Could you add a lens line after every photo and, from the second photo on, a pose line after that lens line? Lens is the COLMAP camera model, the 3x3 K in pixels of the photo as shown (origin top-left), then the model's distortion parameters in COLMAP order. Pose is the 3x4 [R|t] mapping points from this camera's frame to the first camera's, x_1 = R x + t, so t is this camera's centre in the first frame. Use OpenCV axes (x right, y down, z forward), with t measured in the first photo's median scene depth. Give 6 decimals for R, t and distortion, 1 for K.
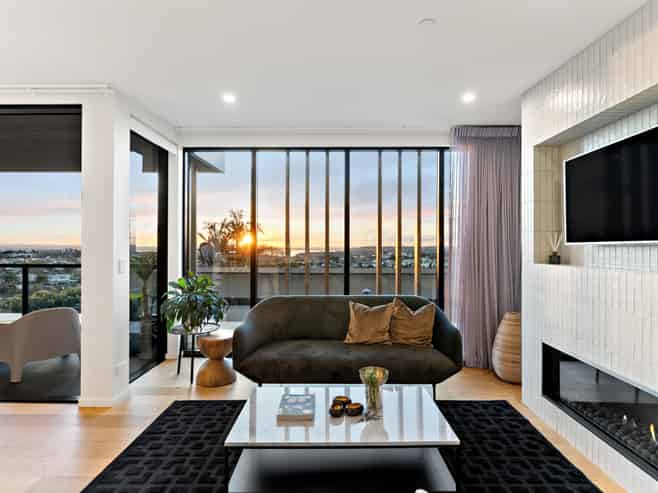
lens RADIAL K [[354.4, 0, 336.9], [0, 354.4, 246.3], [0, 0, 1]] dist [0.002524, -0.000895]
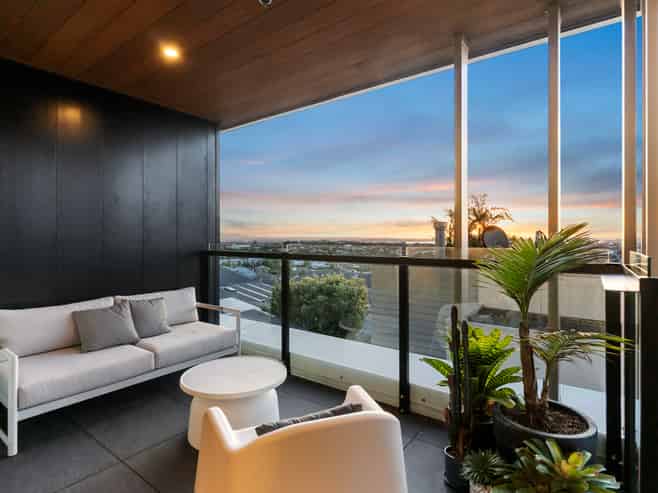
lens RADIAL K [[354.4, 0, 336.9], [0, 354.4, 246.3], [0, 0, 1]] dist [0.002524, -0.000895]
pose [[0.820584, 0.011763, -0.571405, -0.475159], [0.001819, 0.999729, 0.023193, 0.022675], [0.571523, -0.020071, 0.820340, 0.568540]]
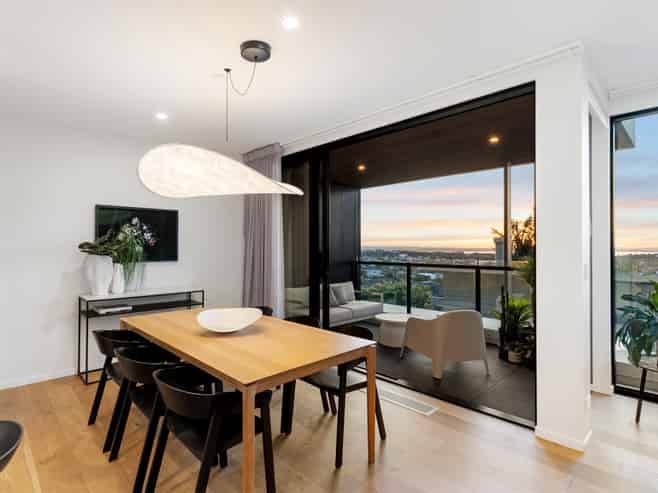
lens RADIAL K [[354.4, 0, 336.9], [0, 354.4, 246.3], [0, 0, 1]] dist [0.002524, -0.000895]
pose [[0.725324, -0.003524, -0.688399, -0.281176], [0.001556, 0.999993, -0.003479, -0.000039], [0.688406, 0.001452, 0.725324, 0.032791]]
